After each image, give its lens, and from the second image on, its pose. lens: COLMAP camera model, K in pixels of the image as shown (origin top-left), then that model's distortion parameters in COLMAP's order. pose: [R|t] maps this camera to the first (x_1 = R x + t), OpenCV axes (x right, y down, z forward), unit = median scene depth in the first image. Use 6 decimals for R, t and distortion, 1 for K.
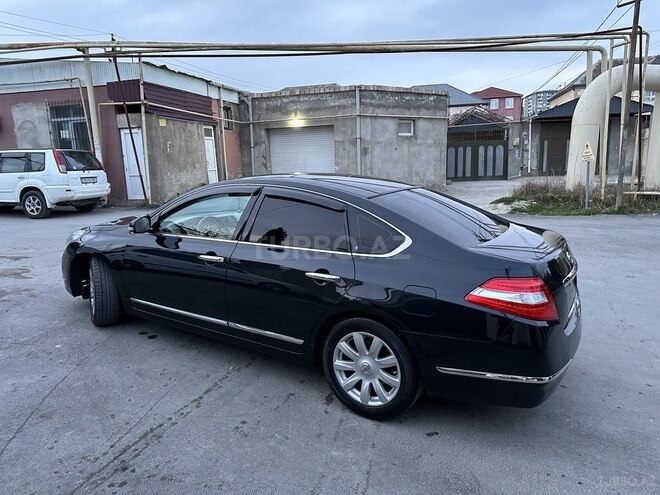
lens RADIAL K [[459.0, 0, 323.8], [0, 459.0, 249.1], [0, 0, 1]] dist [0.019356, -0.027219]
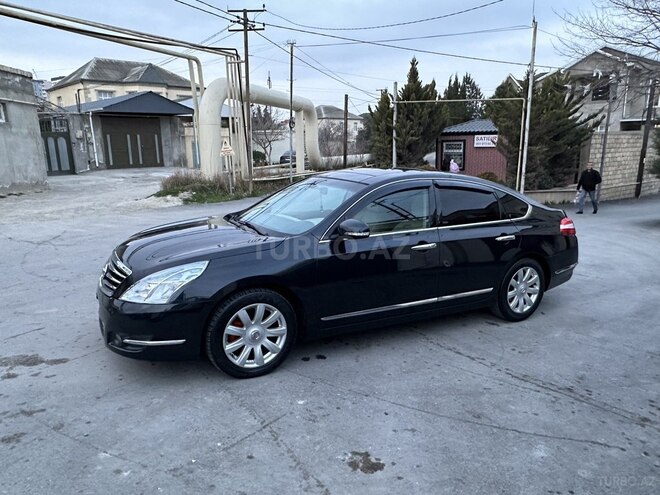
lens RADIAL K [[459.0, 0, 332.1], [0, 459.0, 243.1], [0, 0, 1]] dist [0.019356, -0.027219]
pose [[0.496586, -0.163638, 0.852423, -0.350113], [0.160320, 0.982463, 0.095206, -0.034846], [-0.853053, 0.089383, 0.514111, 0.161791]]
